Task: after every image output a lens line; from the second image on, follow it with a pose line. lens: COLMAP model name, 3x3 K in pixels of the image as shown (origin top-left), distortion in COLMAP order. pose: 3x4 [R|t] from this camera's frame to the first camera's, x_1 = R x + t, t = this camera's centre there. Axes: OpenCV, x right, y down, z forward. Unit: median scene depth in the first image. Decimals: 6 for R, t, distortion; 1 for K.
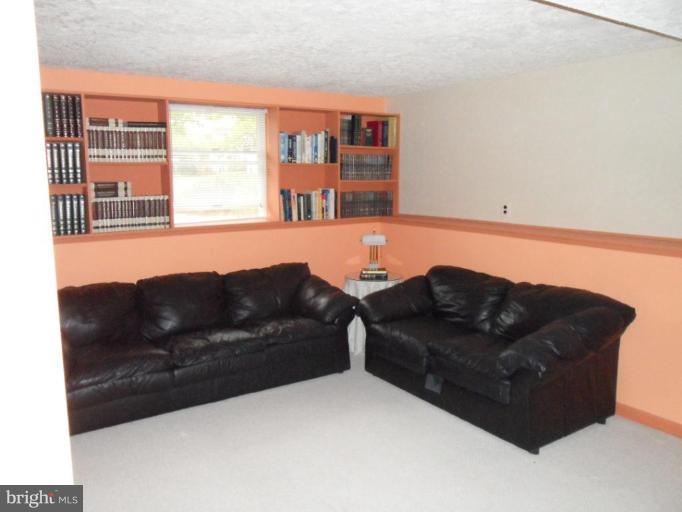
lens RADIAL K [[565.5, 0, 341.0], [0, 565.5, 256.0], [0, 0, 1]] dist [-0.051172, -0.000589]
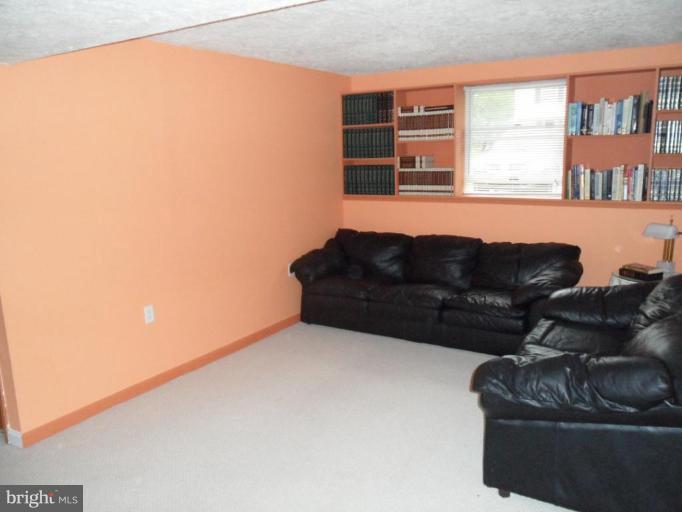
lens RADIAL K [[565.5, 0, 341.0], [0, 565.5, 256.0], [0, 0, 1]] dist [-0.051172, -0.000589]
pose [[0.368724, 0.170842, -0.913704, 0.683971], [-0.101660, 0.984480, 0.143051, -0.068839], [0.923963, 0.040141, 0.380369, 0.335383]]
